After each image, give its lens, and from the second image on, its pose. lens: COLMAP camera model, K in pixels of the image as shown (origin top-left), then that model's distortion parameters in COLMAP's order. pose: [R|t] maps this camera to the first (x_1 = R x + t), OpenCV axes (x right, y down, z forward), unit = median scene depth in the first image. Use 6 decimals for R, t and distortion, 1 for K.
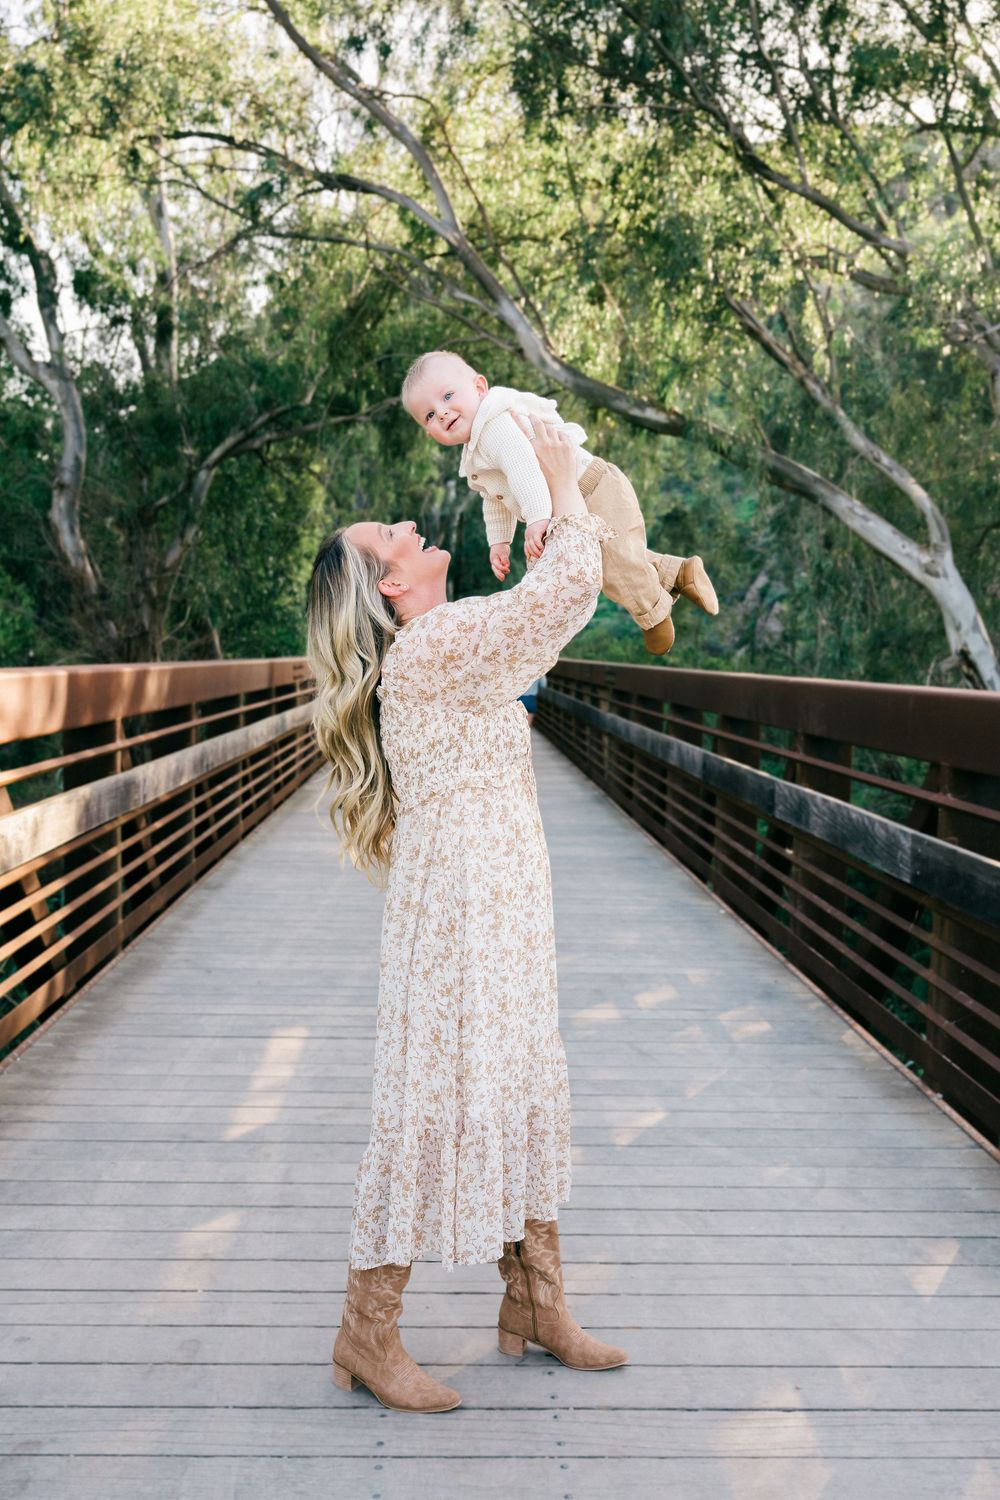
lens RADIAL K [[1574.0, 0, 501.0], [0, 1574.0, 838.1], [0, 0, 1]] dist [-0.003095, 0.009411]
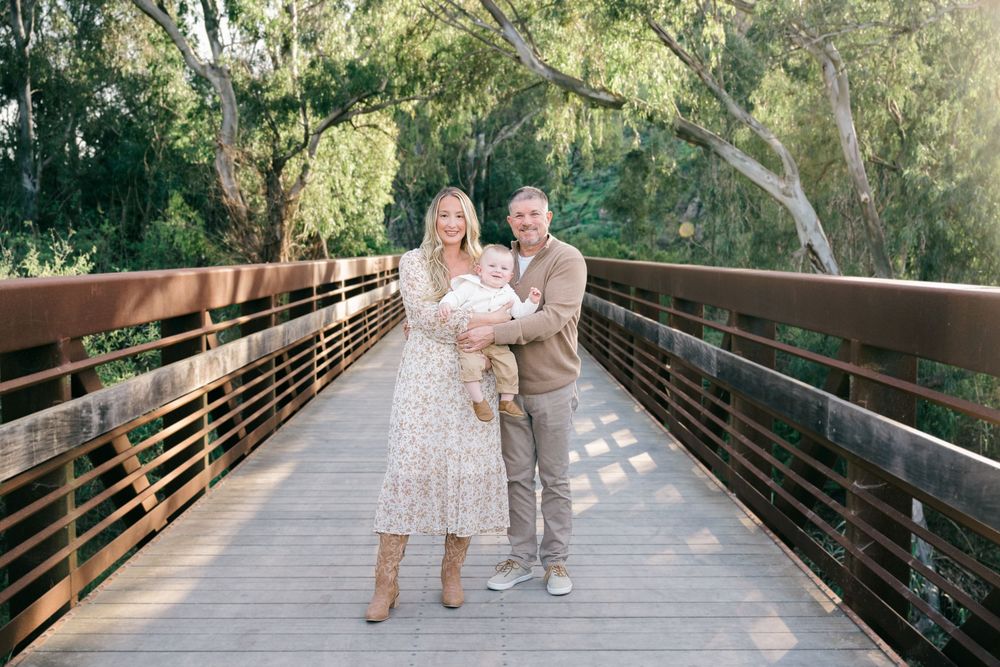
lens RADIAL K [[1116.7, 0, 500.0], [0, 1116.7, 333.5], [0, 0, 1]] dist [0.006979, 0.000195]
pose [[0.999651, -0.016204, -0.020855, 0.013164], [0.015313, 0.998991, -0.042212, 0.009603], [0.021518, 0.041878, 0.998891, -0.095203]]
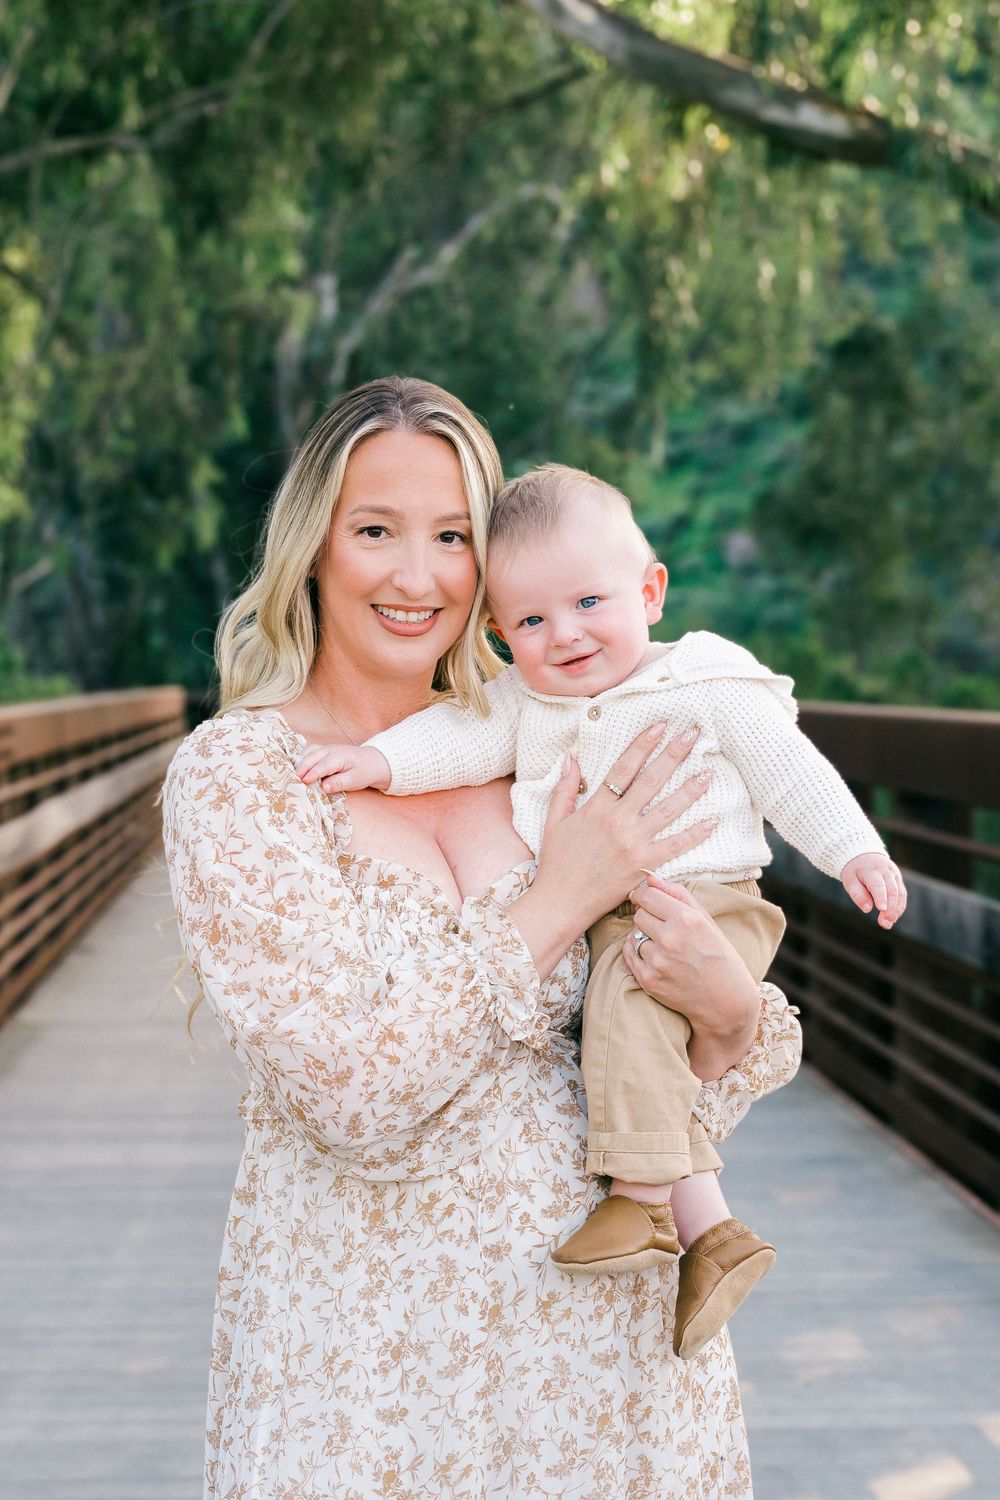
lens RADIAL K [[3840.7, 0, 472.4], [0, 3840.7, 750.0], [0, 0, 1]] dist [0.093355, 0.331840]
pose [[0.999555, -0.028845, 0.007544, -0.010024], [0.029446, 0.994754, -0.097966, 0.001297], [-0.004678, 0.098145, 0.995161, -0.025457]]
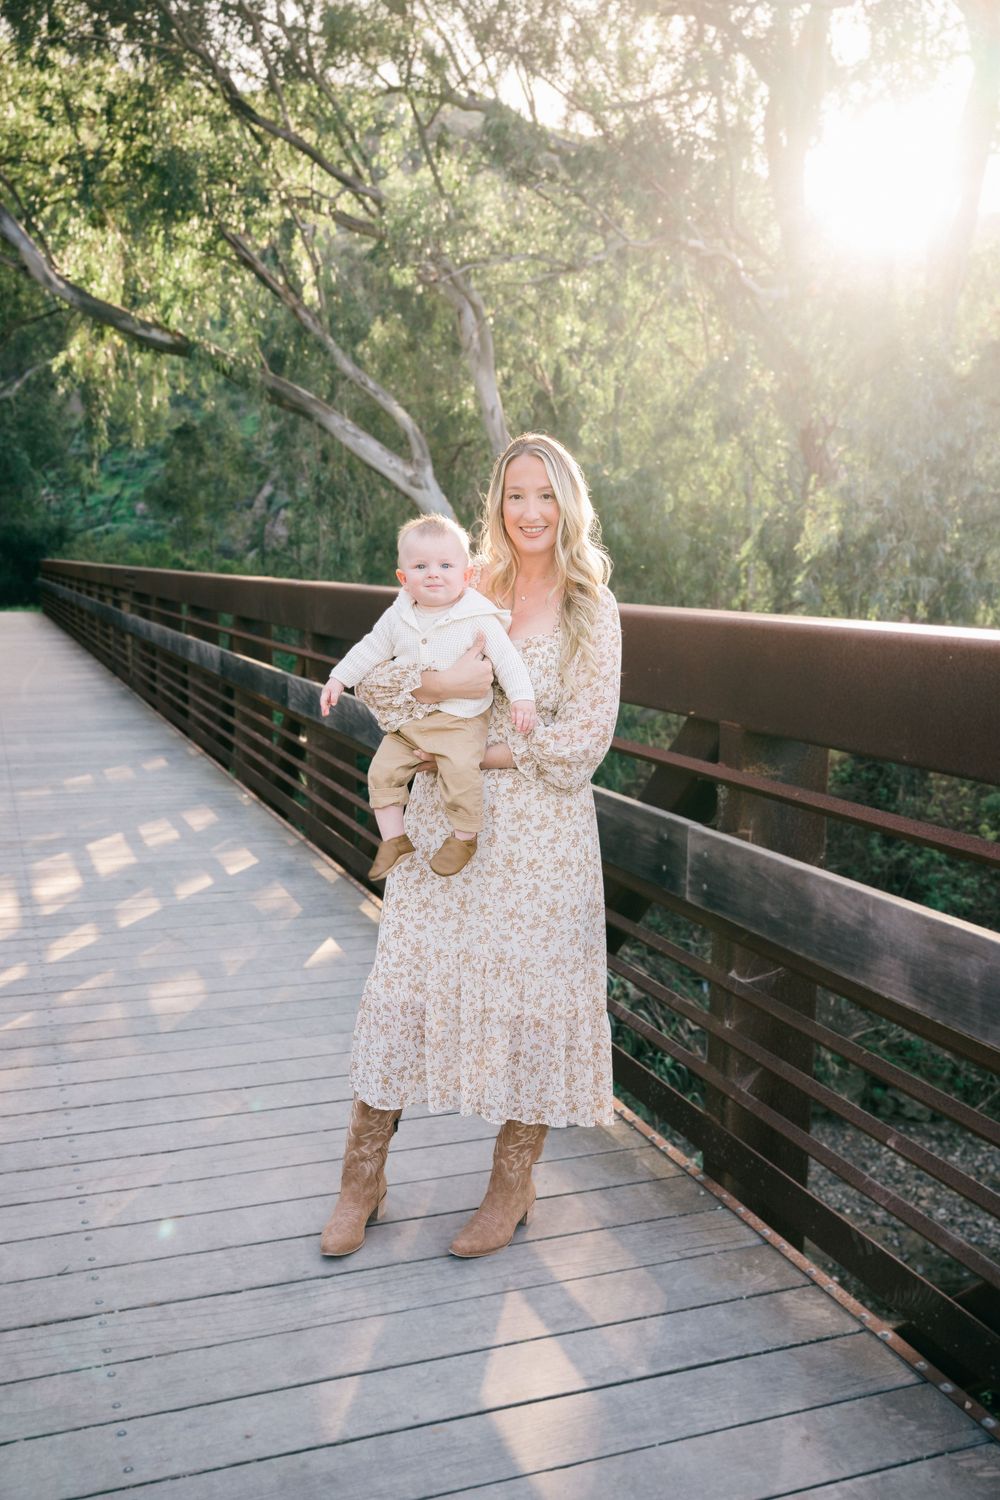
lens RADIAL K [[1402.3, 0, 500.0], [0, 1402.3, 750.0], [0, 0, 1]] dist [0.000736, 0.011739]
pose [[0.948122, -0.051433, 0.313720, 0.002691], [0.044687, 0.998590, 0.028662, -0.002937], [-0.314751, -0.013156, 0.949083, 0.012603]]
